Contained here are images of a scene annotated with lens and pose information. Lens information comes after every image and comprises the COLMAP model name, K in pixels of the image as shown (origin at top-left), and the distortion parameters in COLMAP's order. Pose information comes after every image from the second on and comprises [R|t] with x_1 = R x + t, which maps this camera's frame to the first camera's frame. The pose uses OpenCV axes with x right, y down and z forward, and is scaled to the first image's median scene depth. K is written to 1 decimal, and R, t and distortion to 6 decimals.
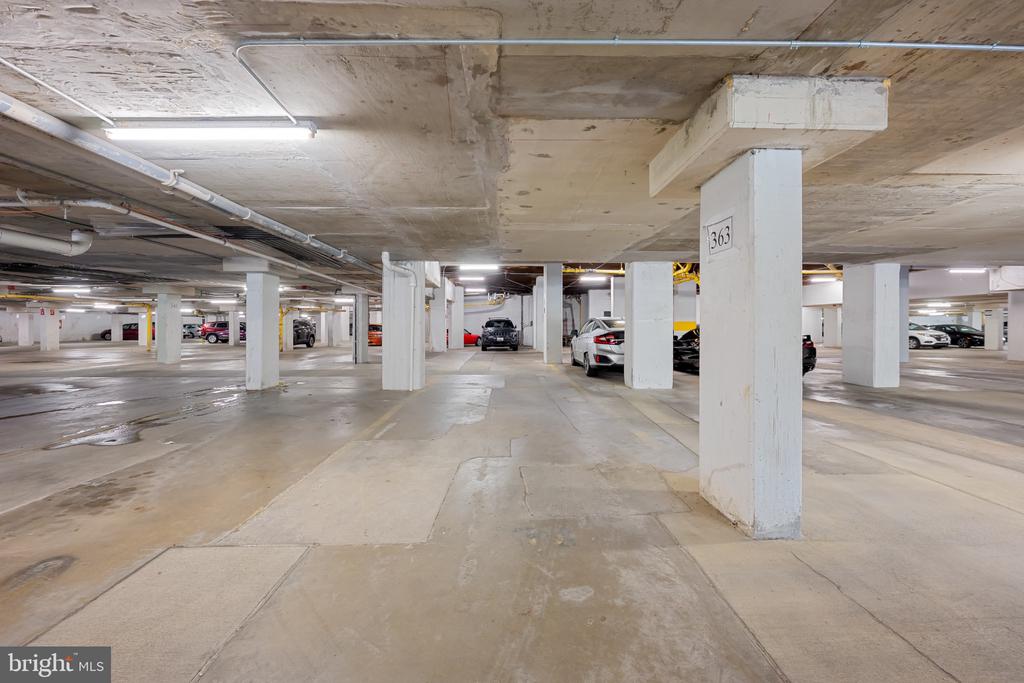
lens RADIAL K [[415.6, 0, 513.8], [0, 415.6, 335.7], [0, 0, 1]] dist [-0.006777, 0.000787]
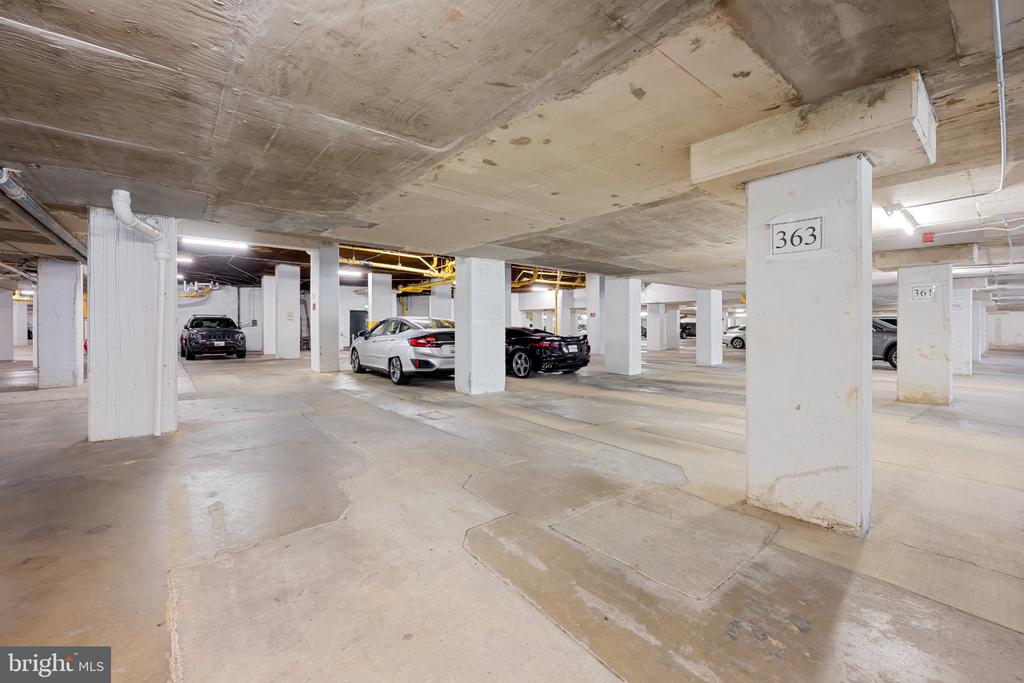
lens RADIAL K [[415.6, 0, 512.0], [0, 415.6, 333.8], [0, 0, 1]] dist [-0.006777, 0.000787]
pose [[0.782232, -0.007685, 0.622940, -0.400012], [0.011117, 0.999937, -0.001624, -0.009764], [-0.622888, 0.008196, 0.782268, 0.412608]]
